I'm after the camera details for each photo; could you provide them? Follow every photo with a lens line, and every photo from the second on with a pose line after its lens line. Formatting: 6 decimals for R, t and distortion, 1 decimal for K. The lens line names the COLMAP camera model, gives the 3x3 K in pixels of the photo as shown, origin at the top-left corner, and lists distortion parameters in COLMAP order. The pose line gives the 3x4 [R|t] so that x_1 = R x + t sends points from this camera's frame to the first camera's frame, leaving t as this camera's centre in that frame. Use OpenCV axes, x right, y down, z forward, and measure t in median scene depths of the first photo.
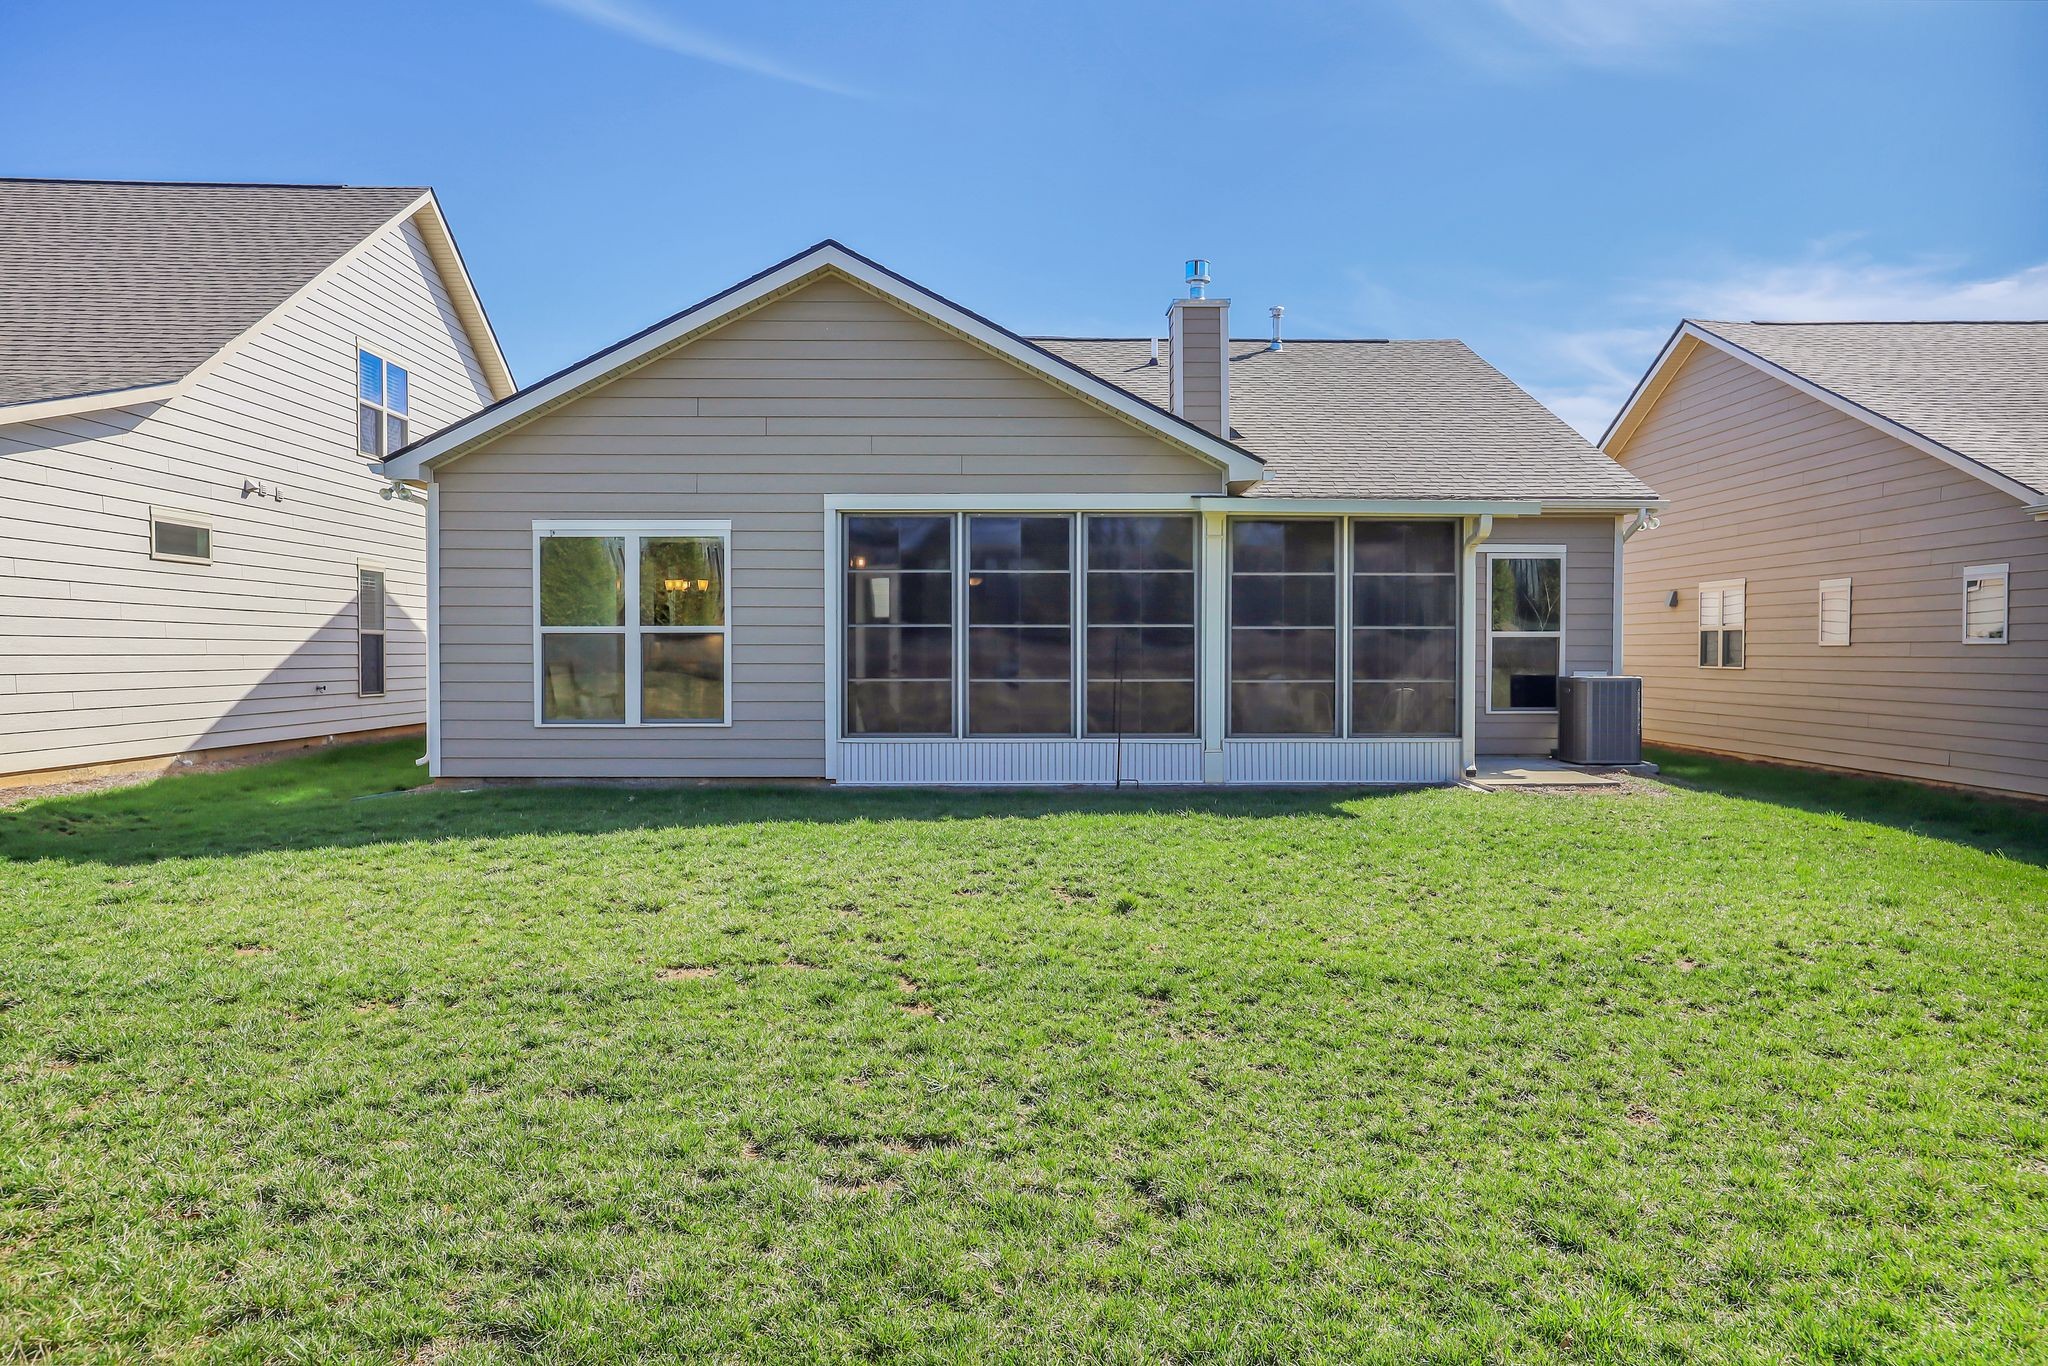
lens RADIAL K [[989.3, 0, 1024.0], [0, 989.3, 683.0], [0, 0, 1]] dist [-0.000598, 0.000174]
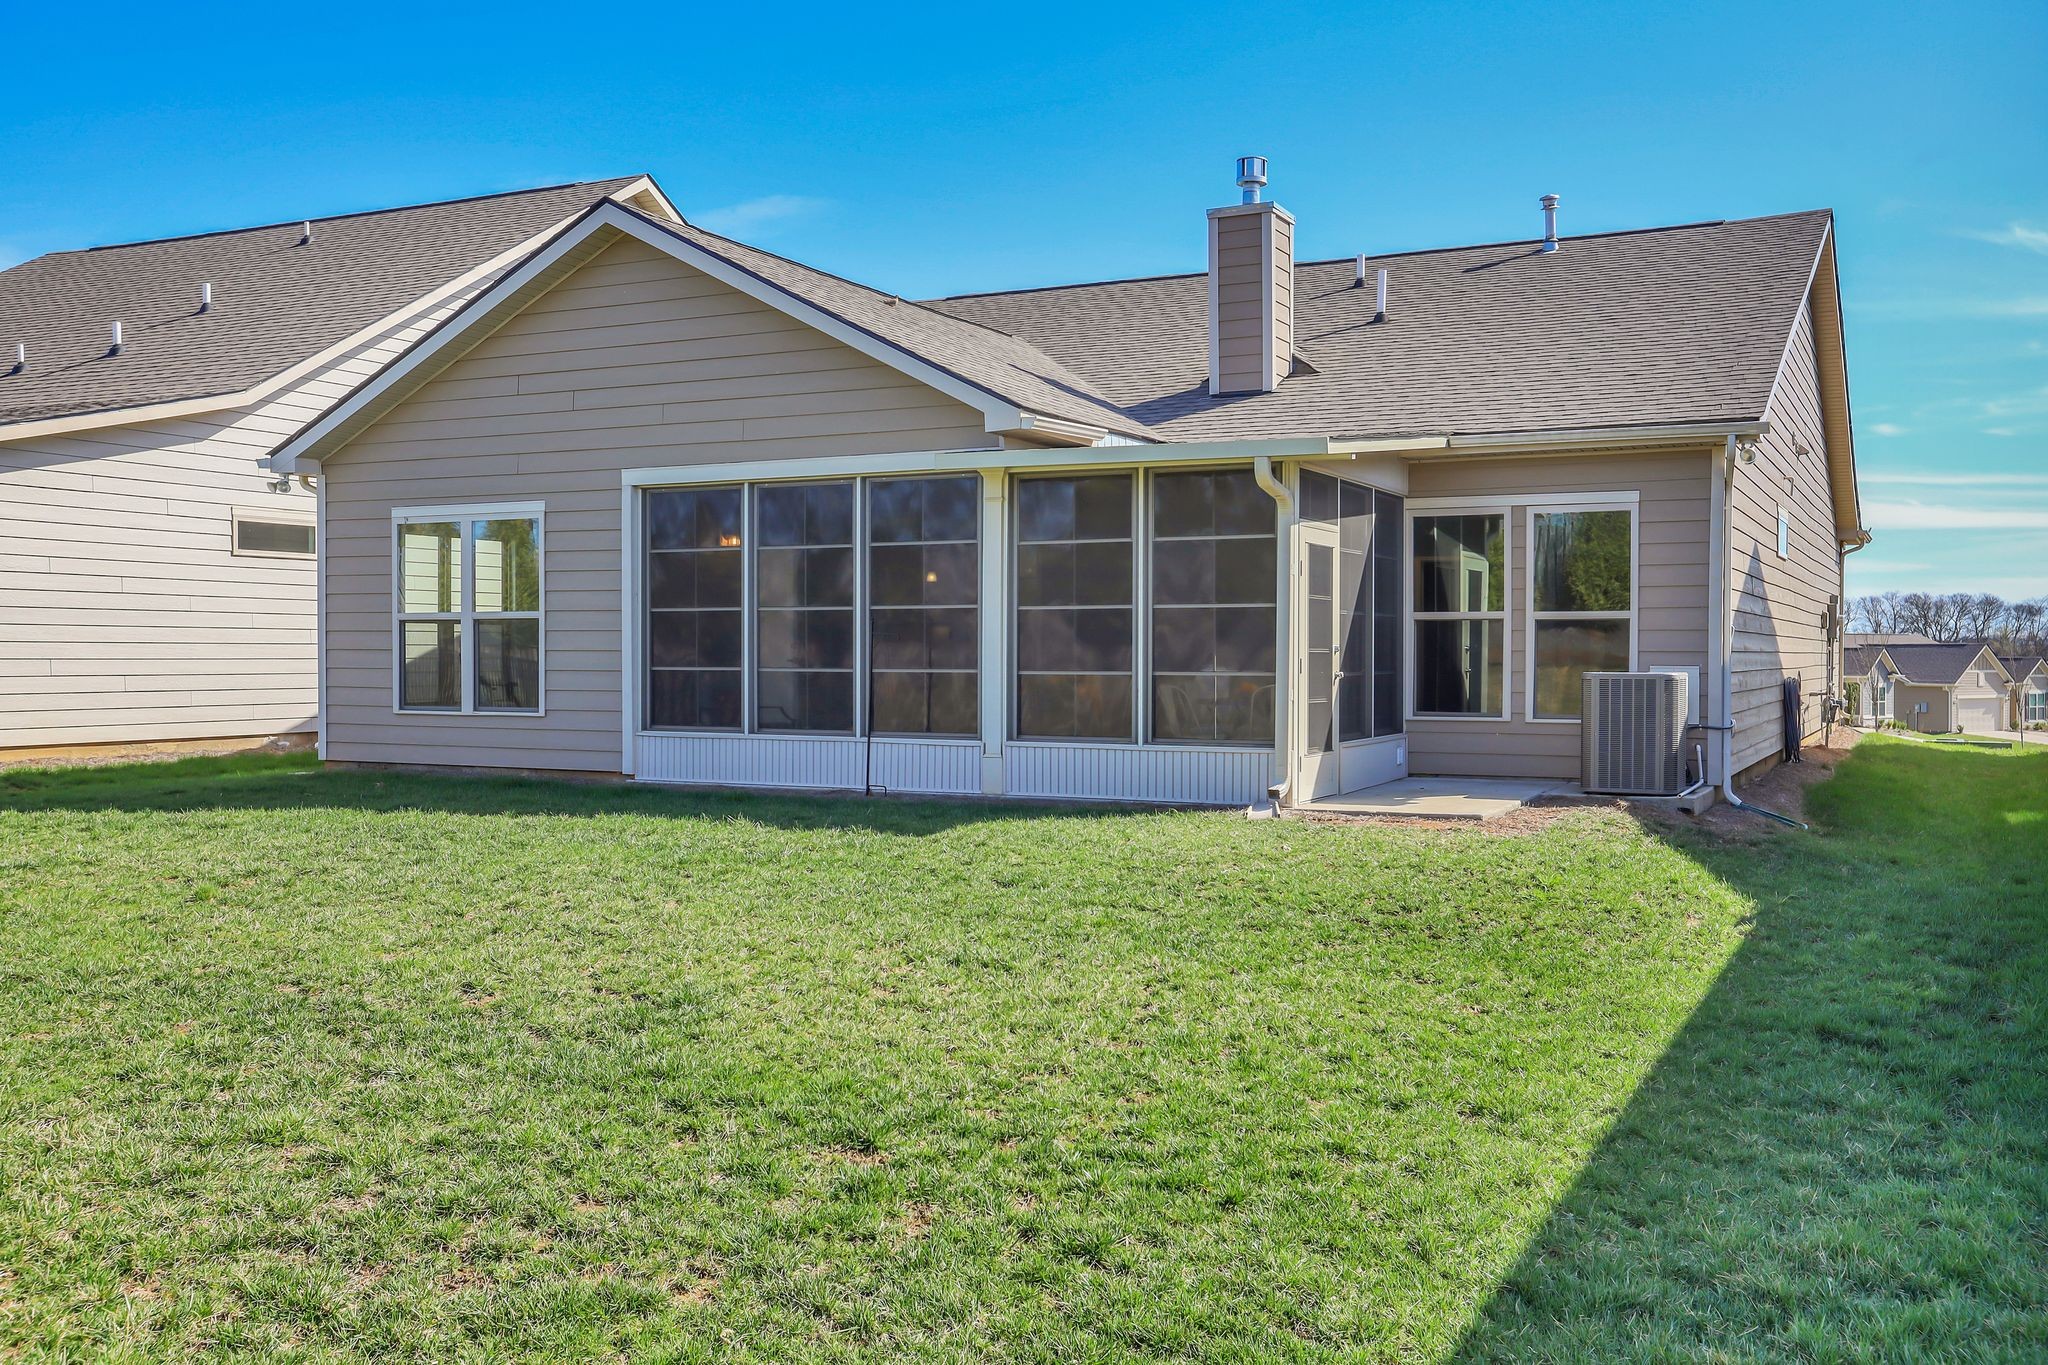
lens RADIAL K [[1148.7, 0, 1024.0], [0, 1148.7, 682.5], [0, 0, 1]] dist [0.006010, 0.000835]
pose [[0.953359, 0.010567, -0.301652, 0.486499], [-0.010485, 0.999943, 0.001892, 0.004470], [0.301655, 0.001360, 0.953416, 0.077609]]
